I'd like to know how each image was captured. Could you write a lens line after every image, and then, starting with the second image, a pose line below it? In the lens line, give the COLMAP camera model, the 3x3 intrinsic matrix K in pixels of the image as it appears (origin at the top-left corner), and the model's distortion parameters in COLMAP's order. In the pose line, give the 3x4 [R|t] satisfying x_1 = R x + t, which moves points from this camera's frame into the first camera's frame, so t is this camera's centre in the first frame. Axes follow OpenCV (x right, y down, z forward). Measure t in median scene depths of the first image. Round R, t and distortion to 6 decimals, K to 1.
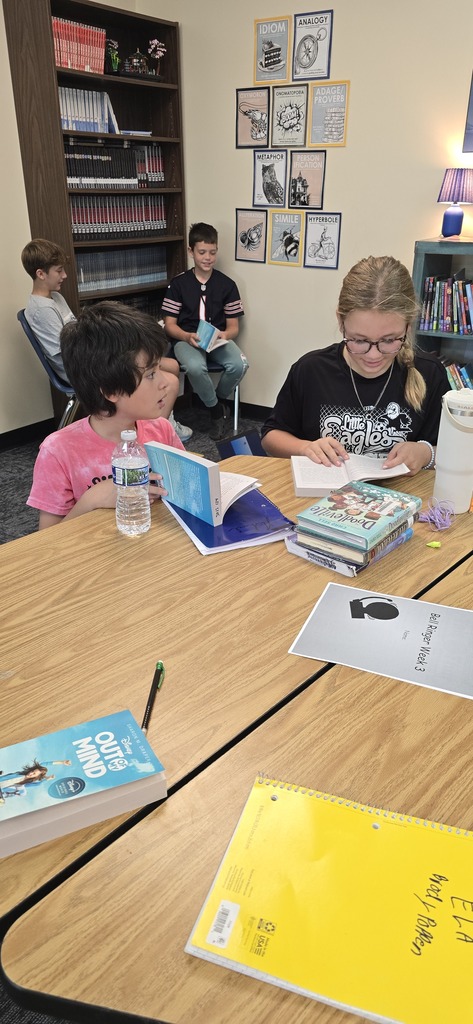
lens RADIAL K [[685.6, 0, 236.5], [0, 685.6, 512.0], [0, 0, 1]] dist [0.000430, -0.001616]
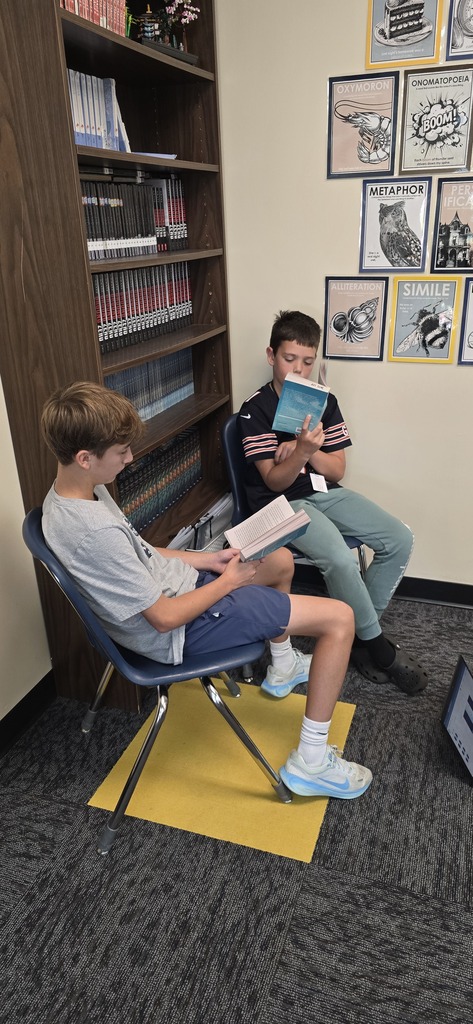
lens RADIAL K [[685.6, 0, 236.5], [0, 685.6, 512.0], [0, 0, 1]] dist [0.000430, -0.001616]
pose [[0.958424, -0.146059, 0.245135, -0.268349], [0.158201, 0.986936, -0.030485, -0.247402], [-0.237480, 0.067999, 0.969010, 0.477647]]
